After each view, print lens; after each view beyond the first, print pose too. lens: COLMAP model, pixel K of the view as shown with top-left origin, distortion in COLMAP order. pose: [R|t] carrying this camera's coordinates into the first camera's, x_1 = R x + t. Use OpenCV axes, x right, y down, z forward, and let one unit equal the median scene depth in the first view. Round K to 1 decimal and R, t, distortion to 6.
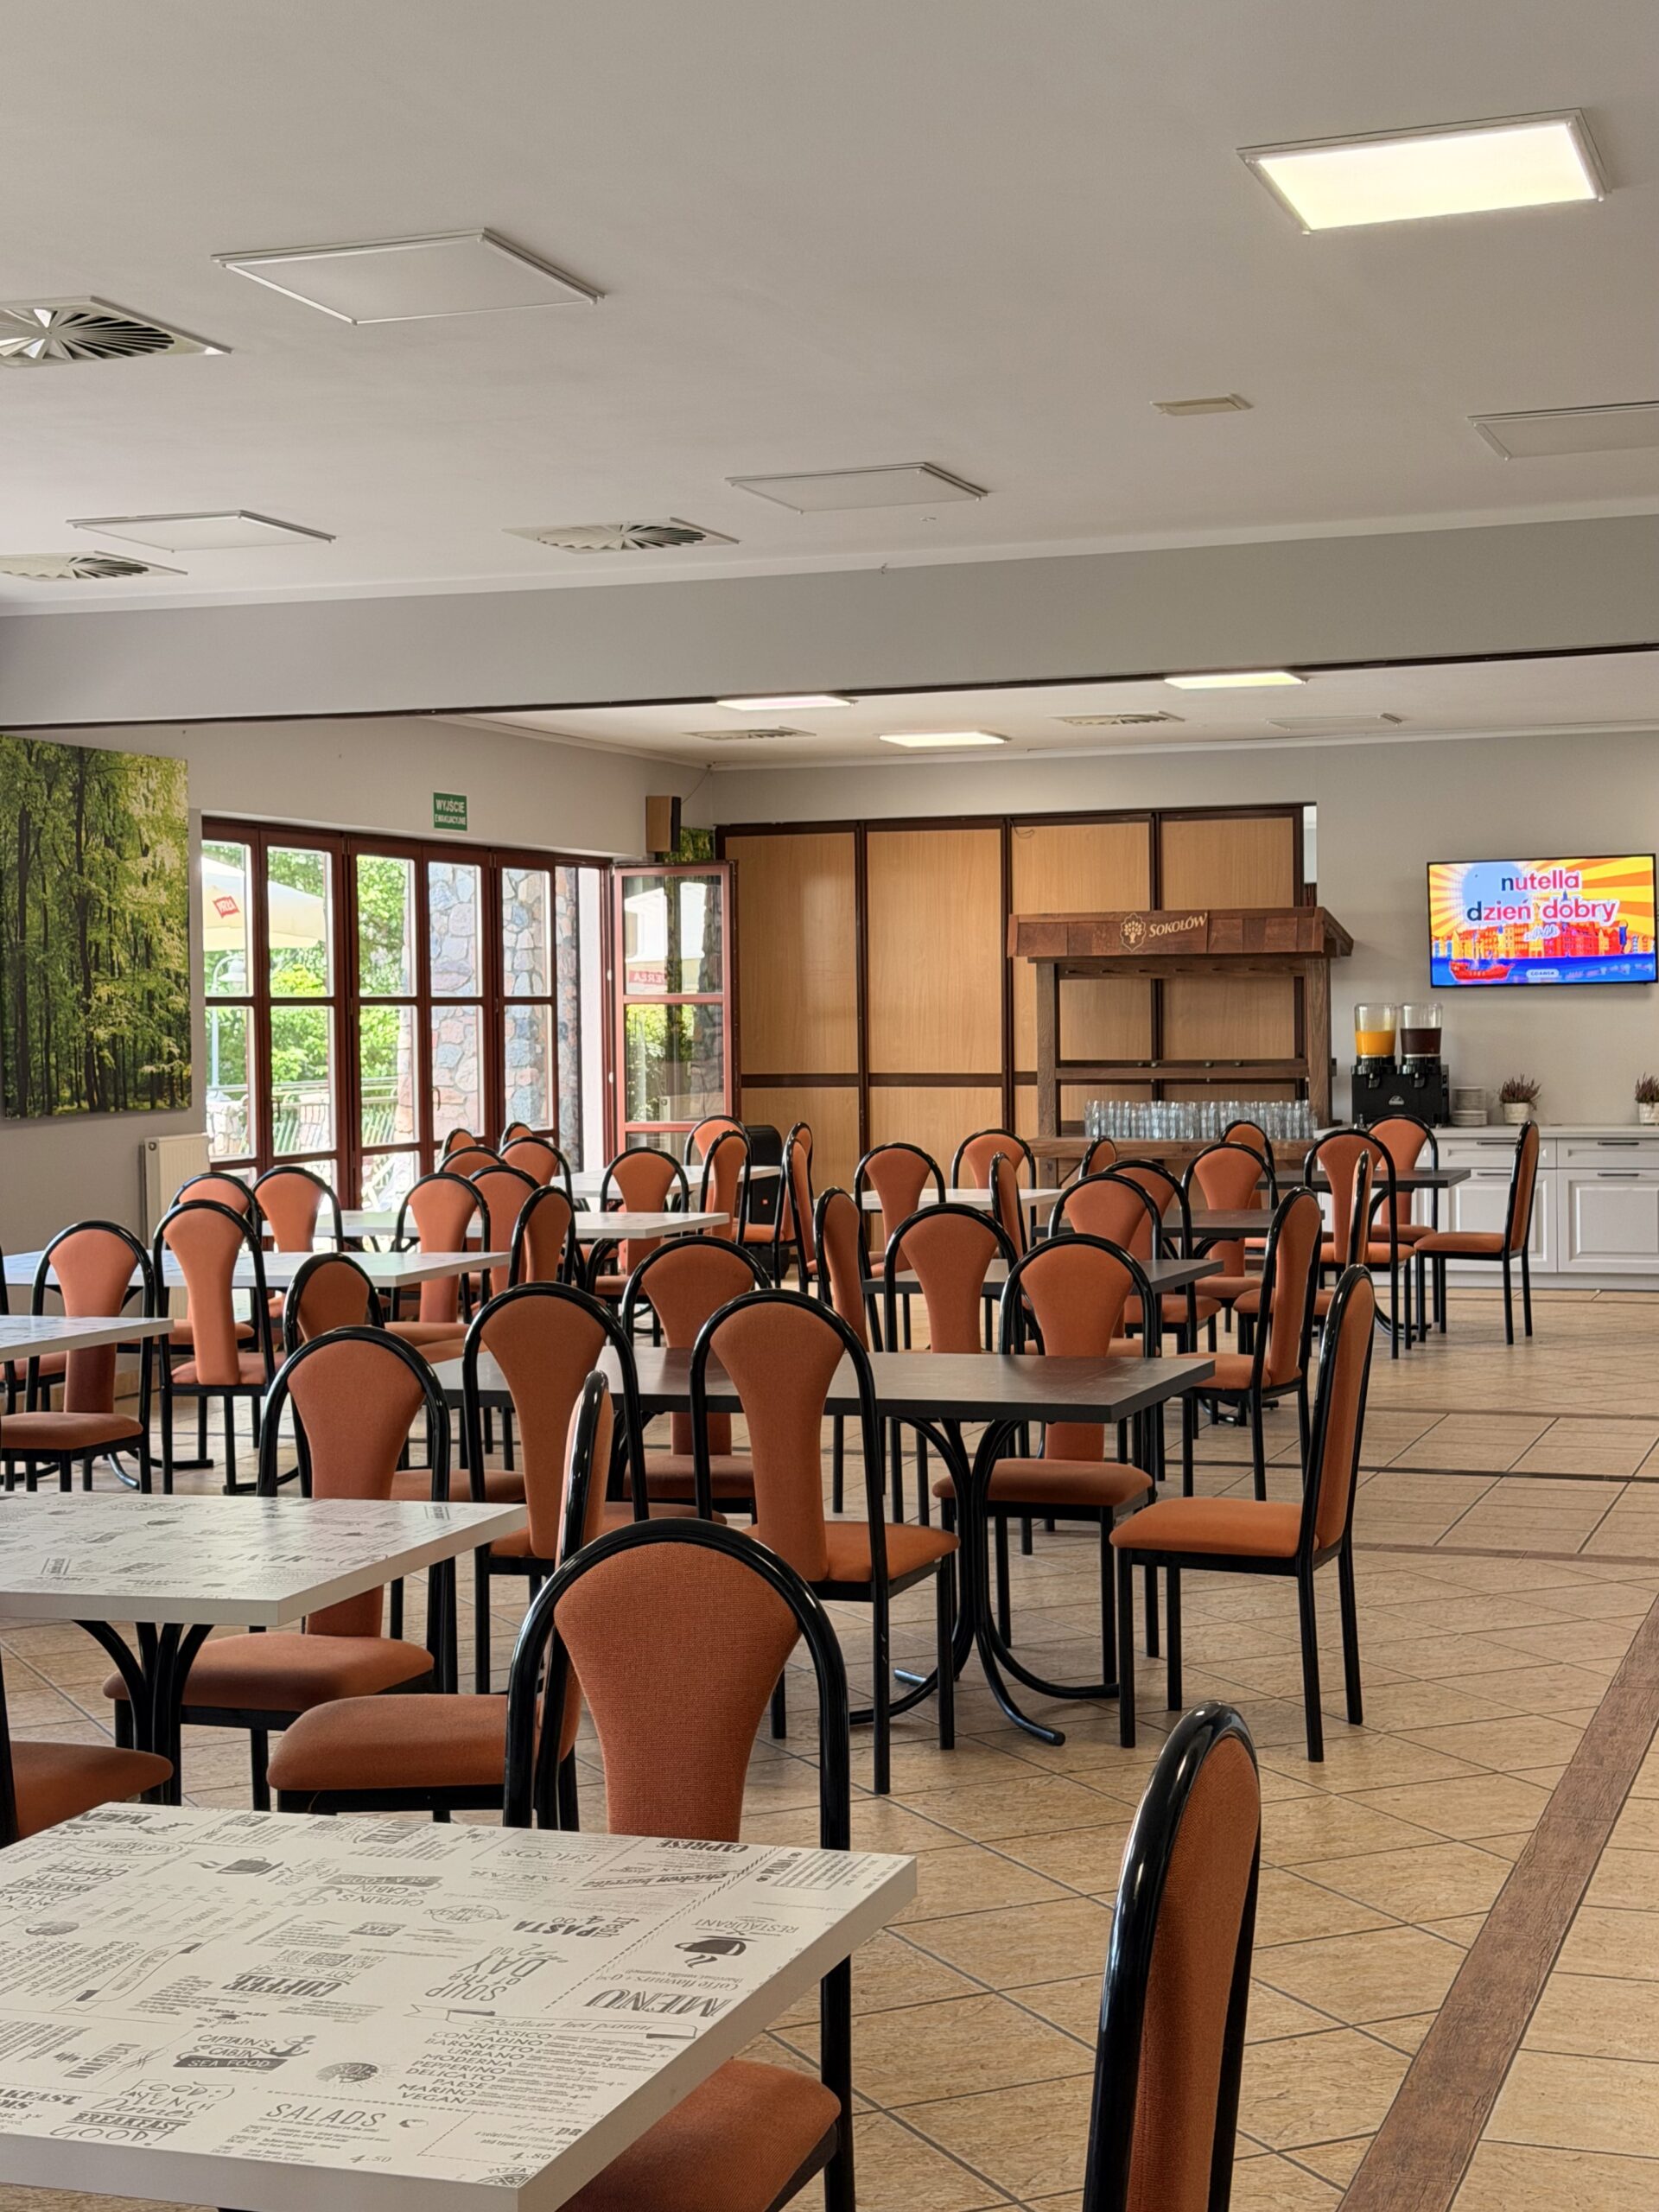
lens RADIAL K [[3301.6, 0, 829.5], [0, 3301.6, 1106.0], [0, 0, 1]] dist [0.224572, -0.617348]
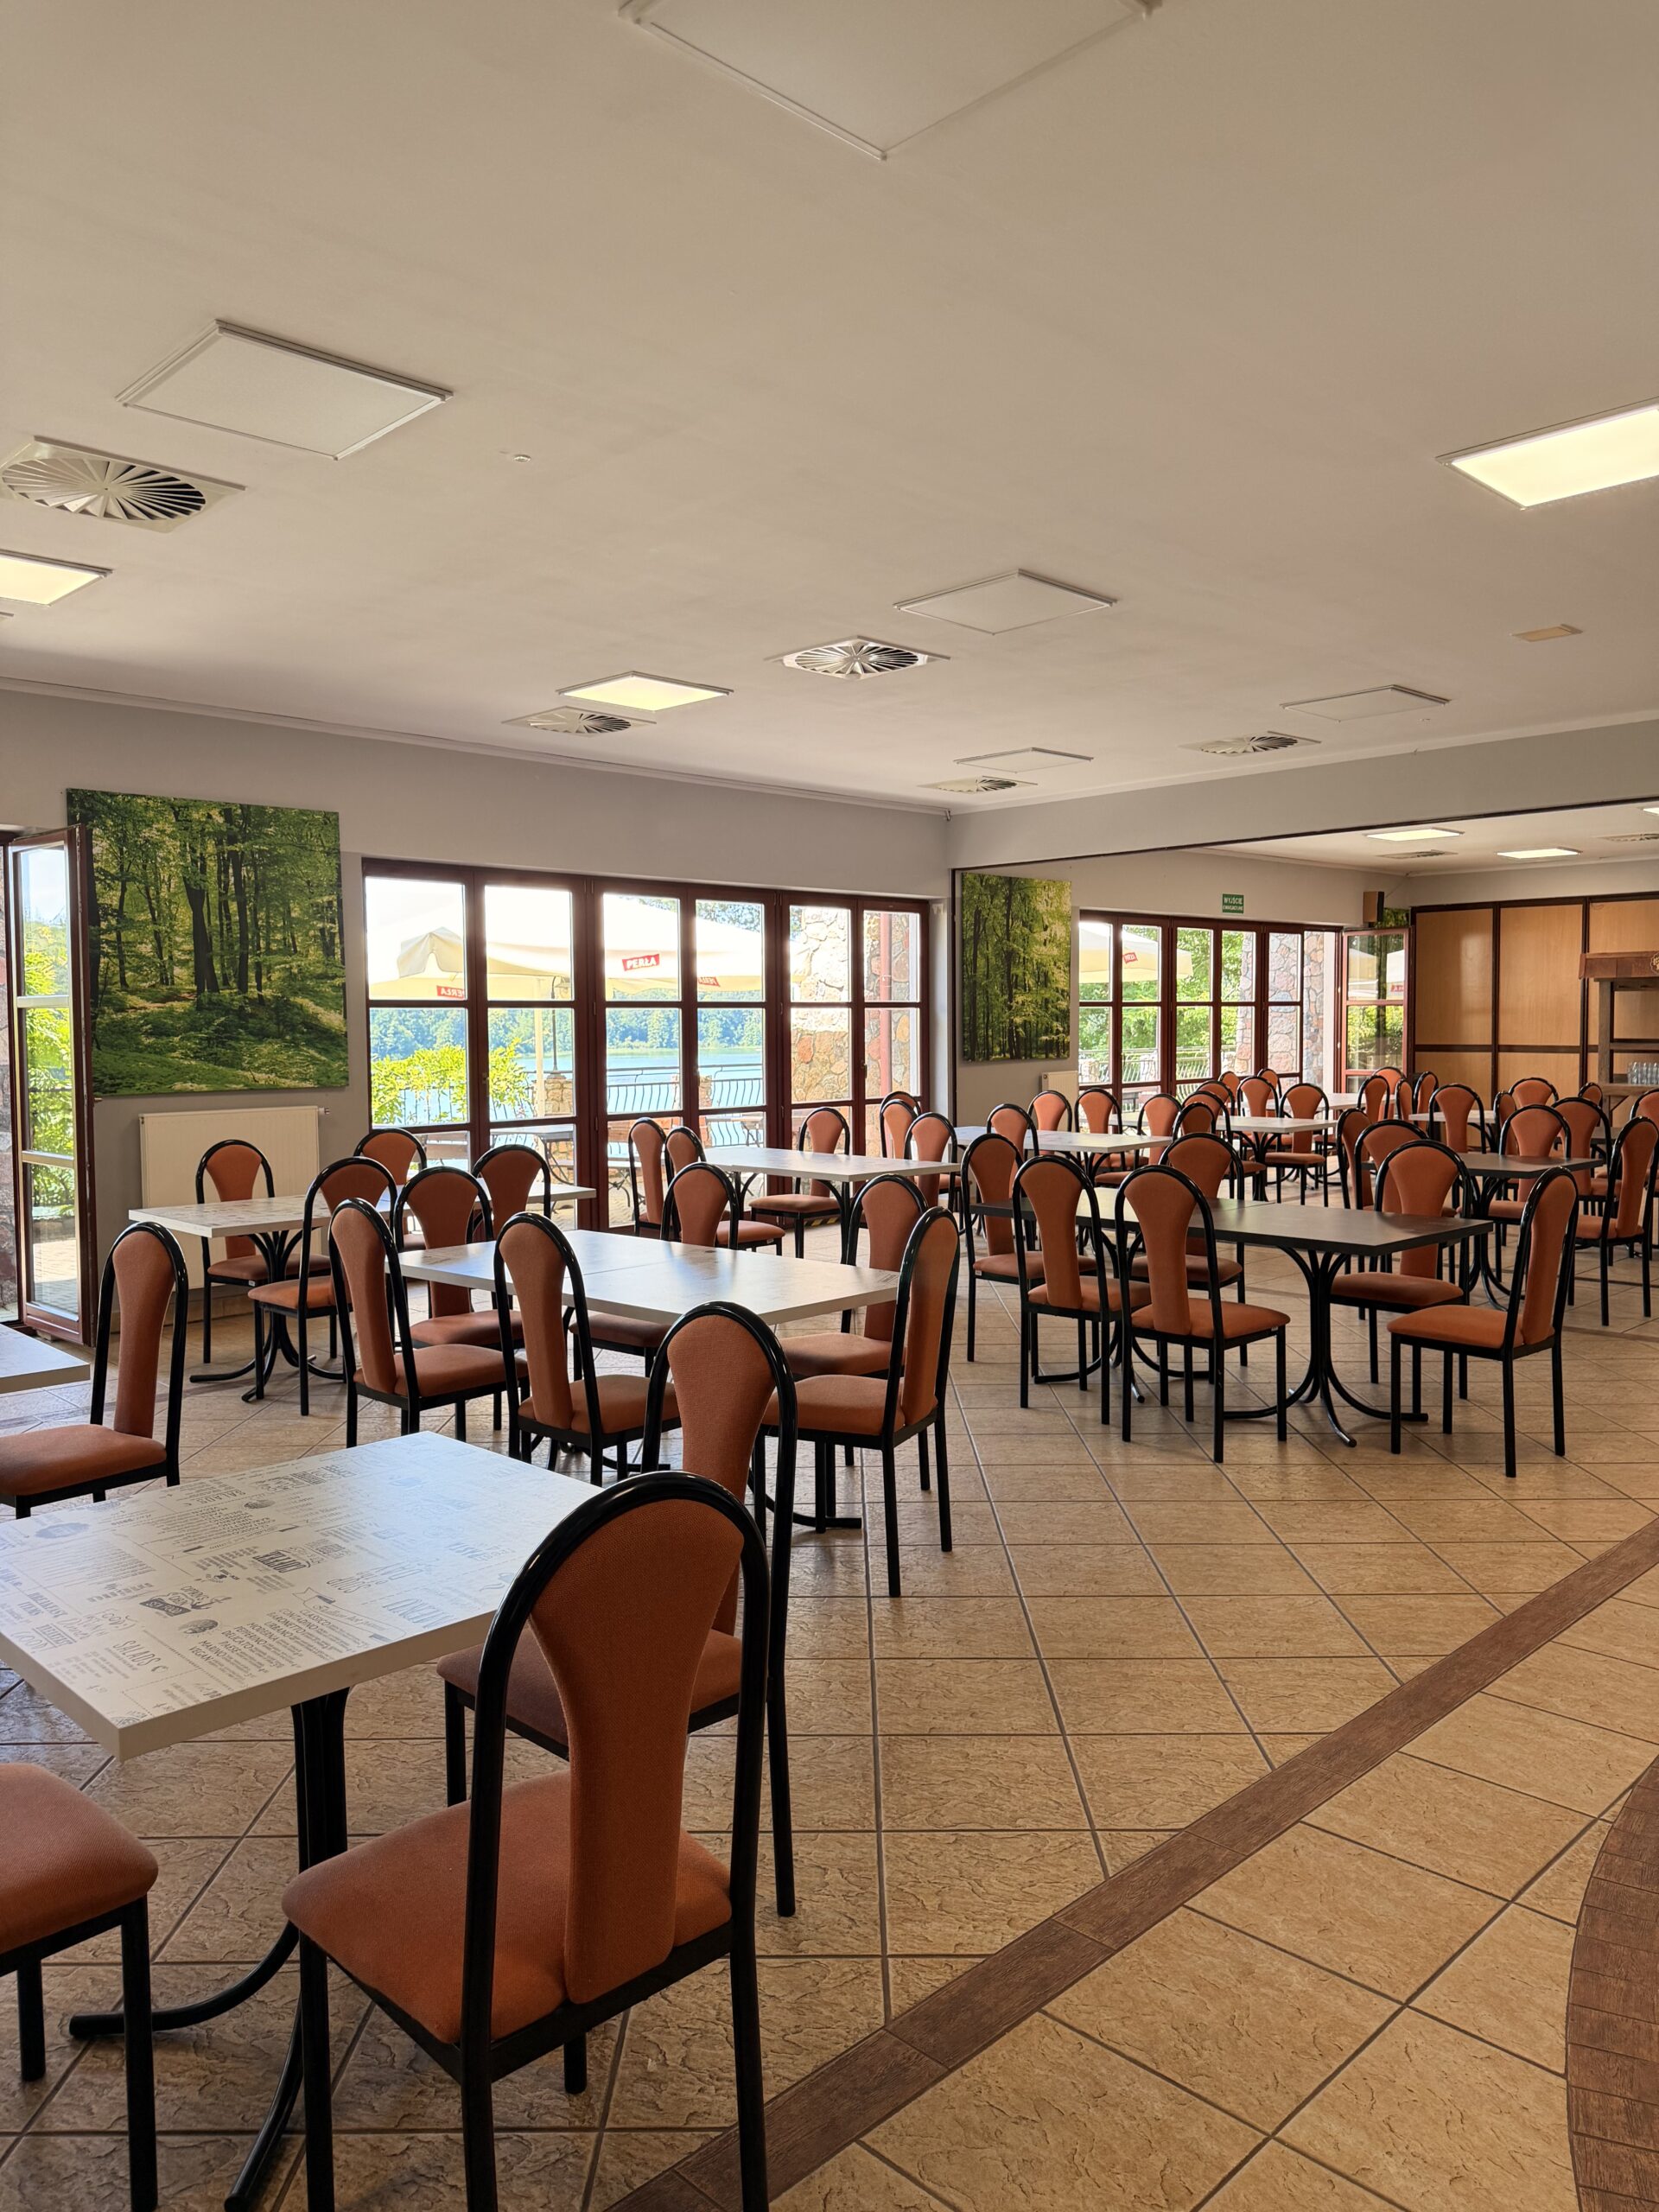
lens RADIAL K [[1574.9, 0, 829.5], [0, 1574.9, 1106.0], [0, 0, 1]] dist [0.129930, -0.269948]
pose [[0.891107, 0.030381, -0.452775, 0.111347], [-0.016564, 0.999269, 0.034452, -0.000908], [0.453491, -0.023200, 0.890959, 0.099650]]
